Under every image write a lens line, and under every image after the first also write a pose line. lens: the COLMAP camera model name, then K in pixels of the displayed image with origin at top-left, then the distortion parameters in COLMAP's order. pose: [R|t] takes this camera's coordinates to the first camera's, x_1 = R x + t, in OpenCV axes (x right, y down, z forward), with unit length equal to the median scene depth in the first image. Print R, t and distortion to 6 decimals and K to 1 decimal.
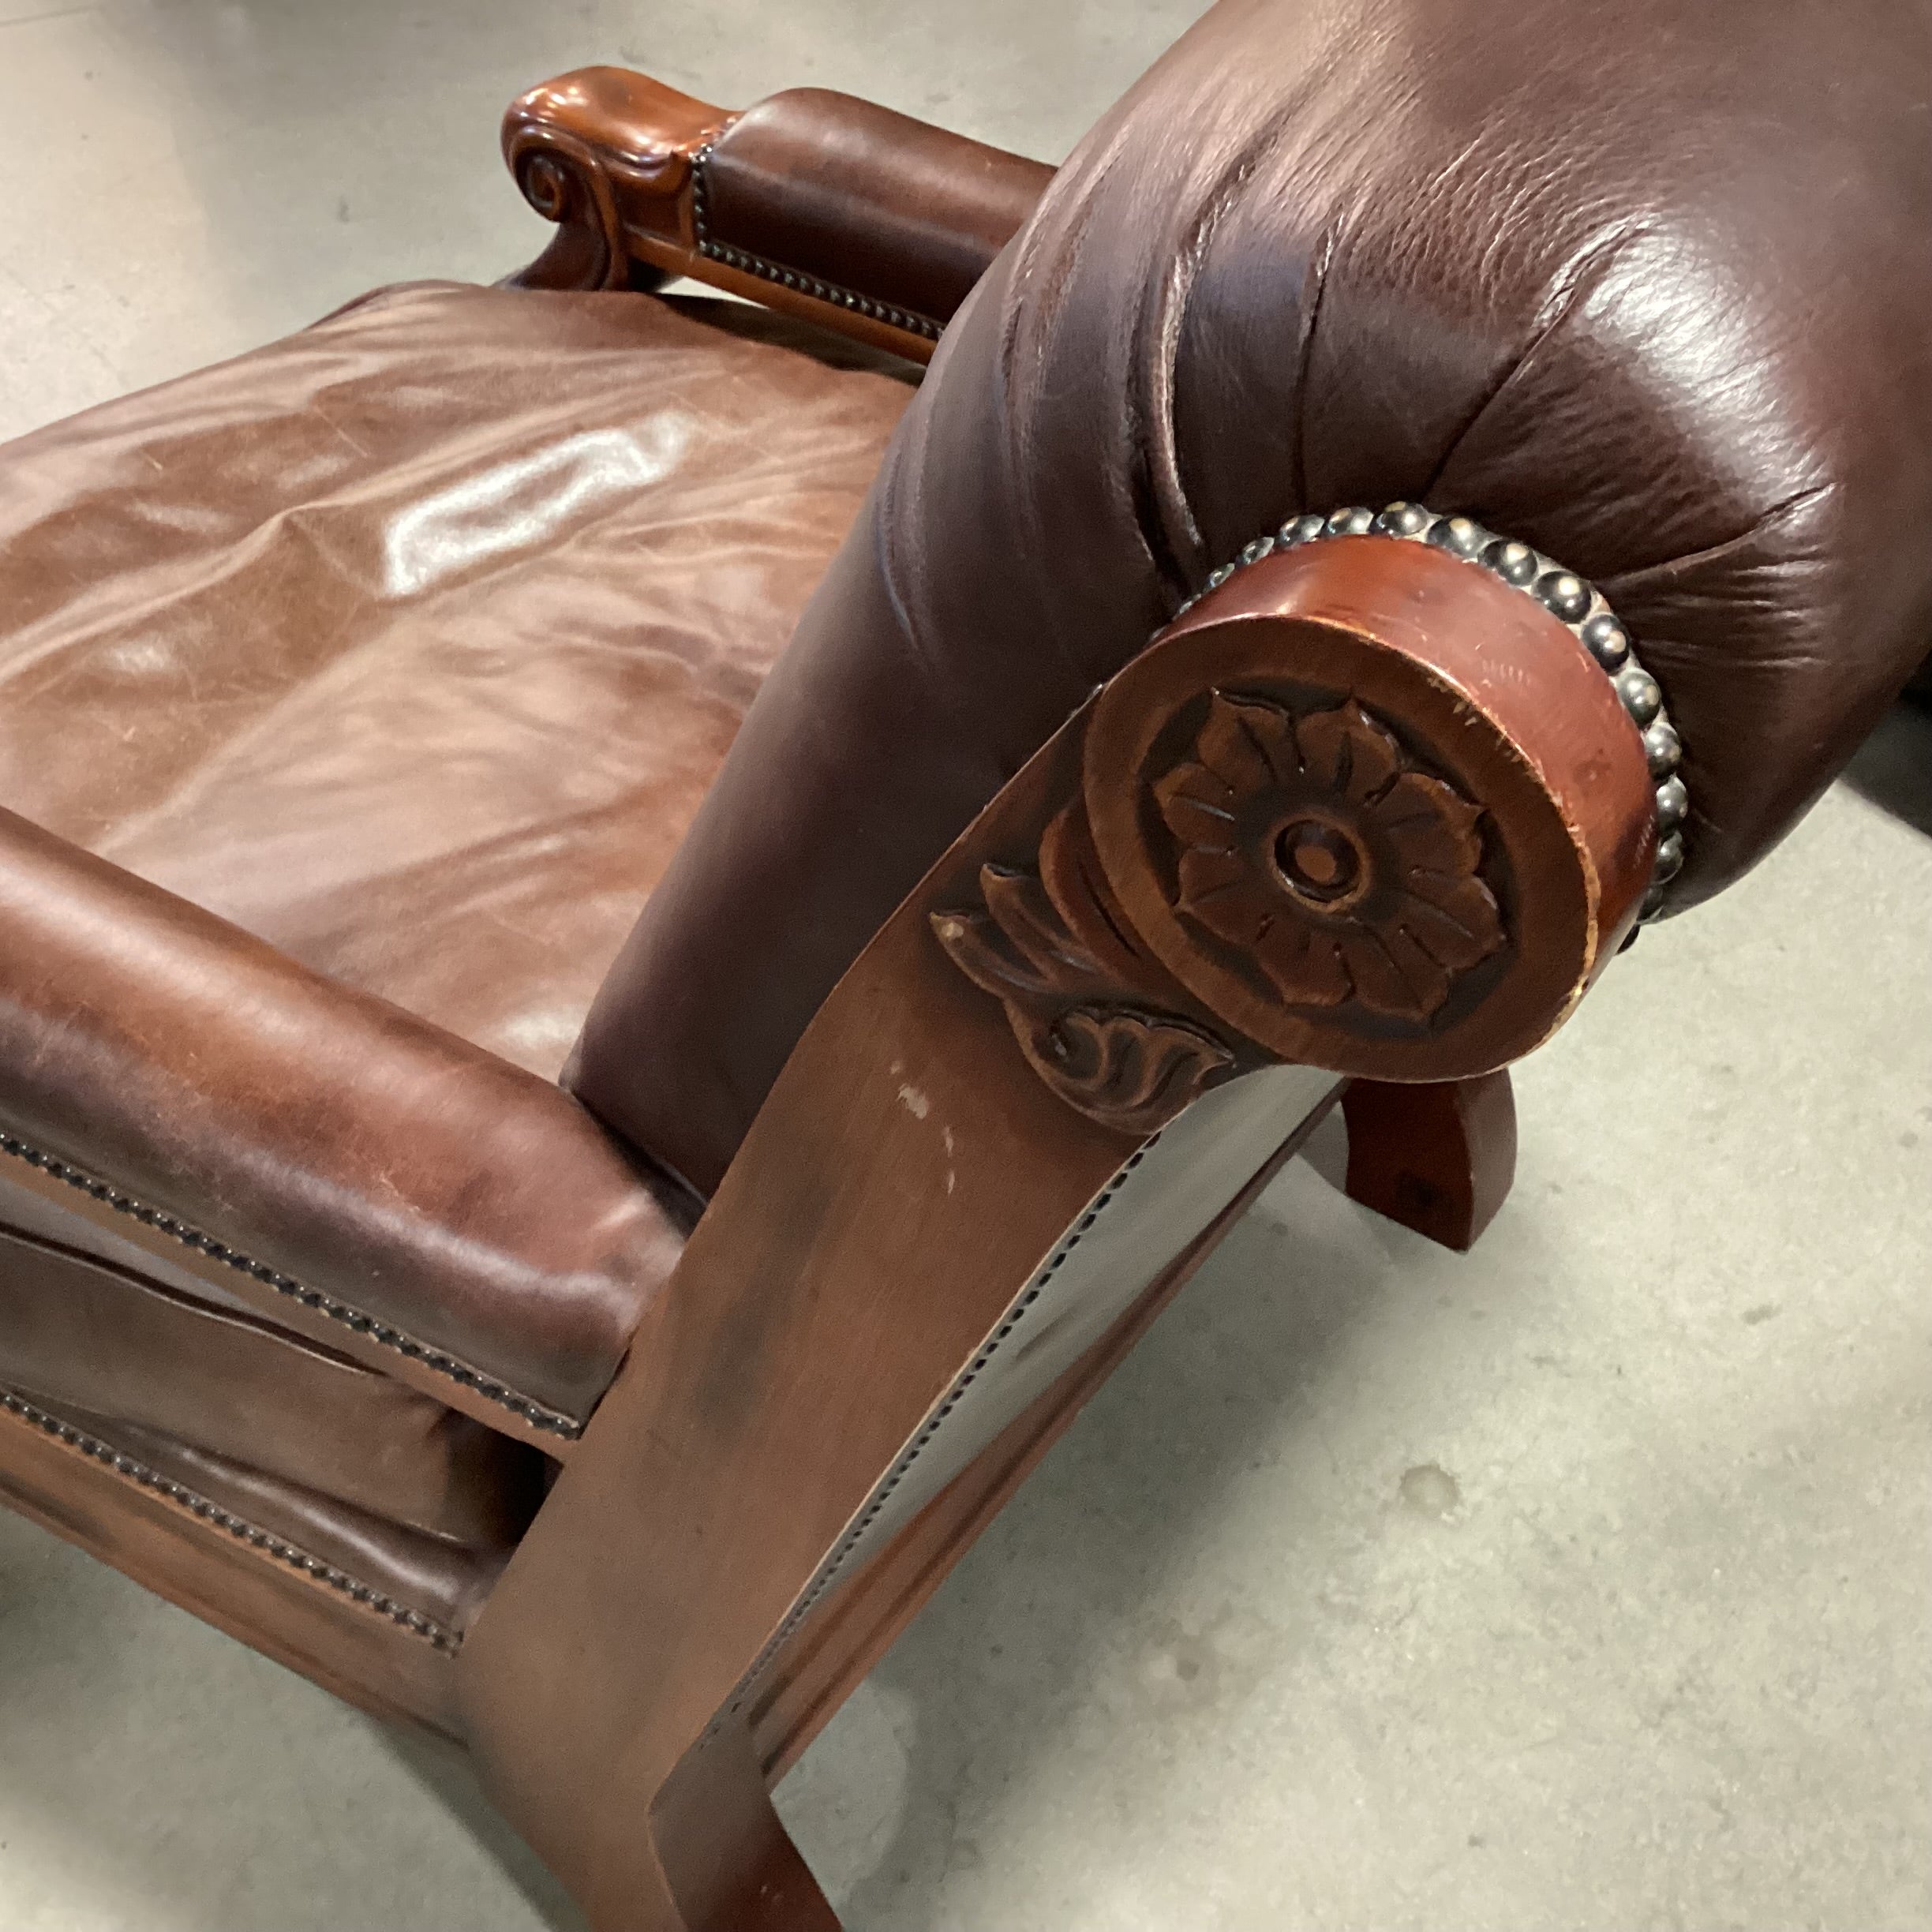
lens RADIAL K [[2336.7, 0, 966.0], [0, 2336.7, 966.0], [0, 0, 1]] dist [0.163426, -0.399782]
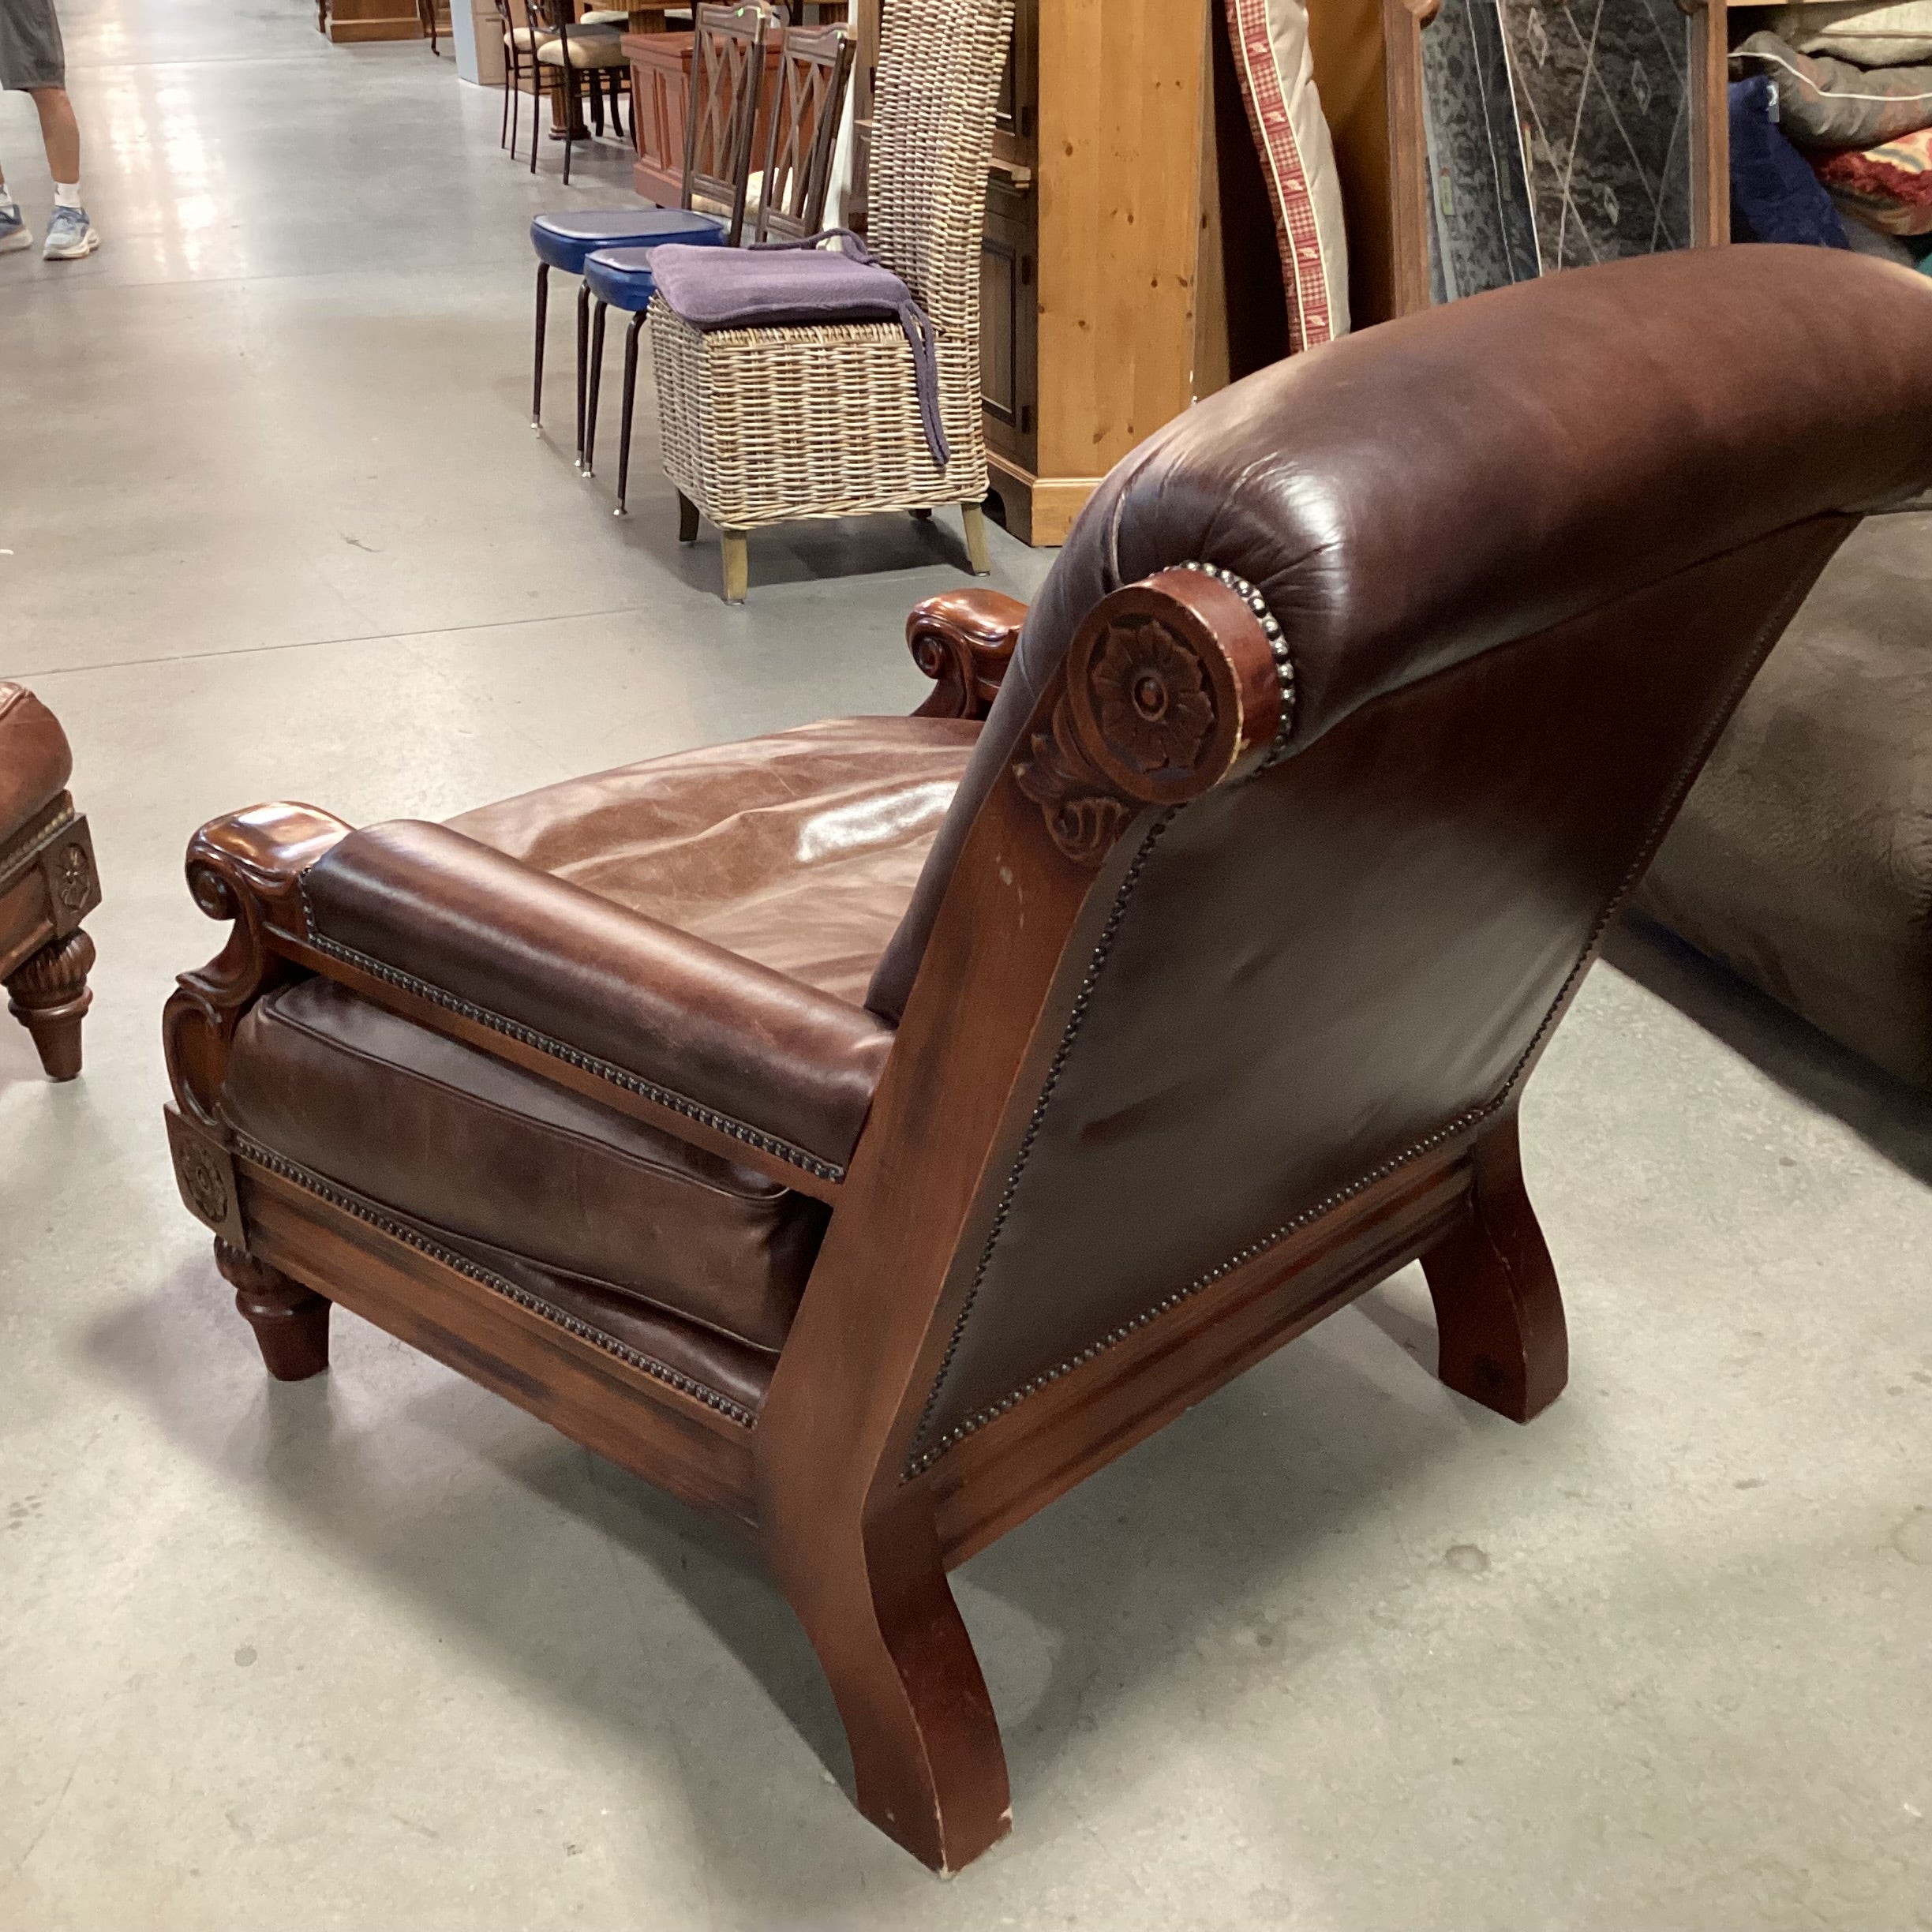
lens RADIAL K [[2330.7, 0, 954.2], [0, 2330.7, 960.0], [0, 0, 1]] dist [0.122200, -0.296429]
pose [[0.982630, 0.059079, -0.175921, 0.133426], [-0.105654, 0.957437, -0.268612, 0.304236], [0.152564, 0.282533, 0.947048, -0.433079]]
